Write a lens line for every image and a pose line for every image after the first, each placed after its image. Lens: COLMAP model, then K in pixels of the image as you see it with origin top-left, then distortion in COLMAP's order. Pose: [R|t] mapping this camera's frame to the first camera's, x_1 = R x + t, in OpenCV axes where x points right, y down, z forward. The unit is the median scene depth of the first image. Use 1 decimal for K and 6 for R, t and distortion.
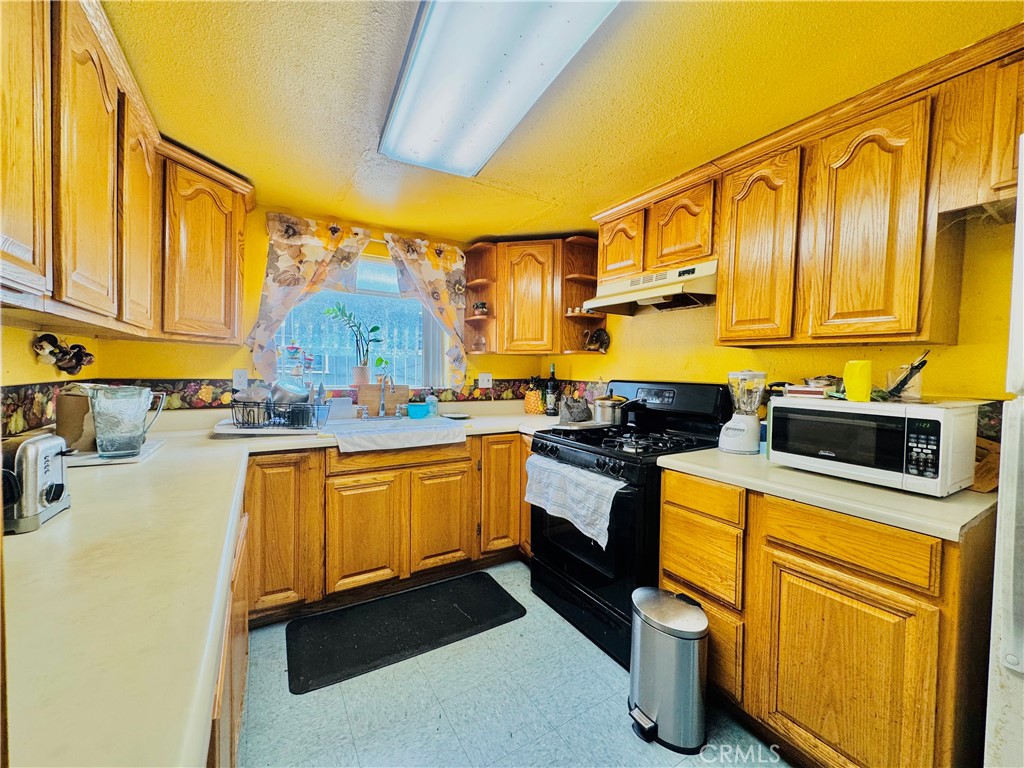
lens RADIAL K [[409.9, 0, 513.7], [0, 409.9, 381.6], [0, 0, 1]] dist [-0.002172, 0.000538]
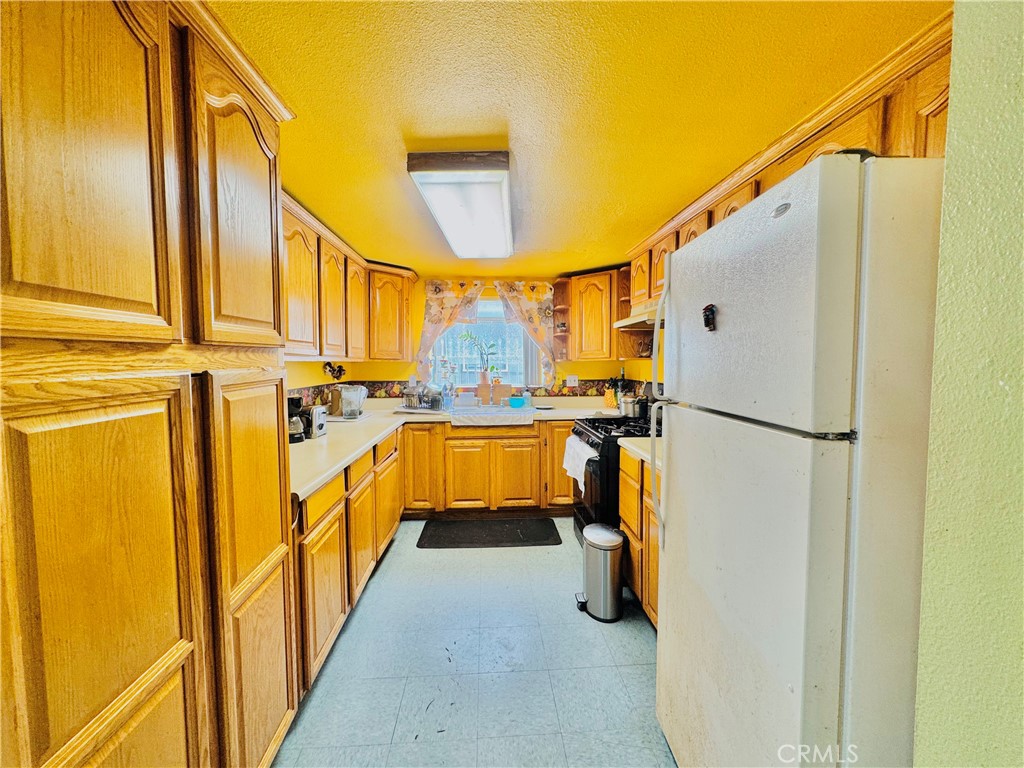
lens RADIAL K [[409.9, 0, 513.7], [0, 409.9, 381.6], [0, 0, 1]] dist [-0.002172, 0.000538]
pose [[0.886111, 0.003076, -0.463463, 0.488913], [0.002941, 0.999921, 0.012258, -0.022017], [0.463464, -0.012225, 0.886031, -0.312859]]
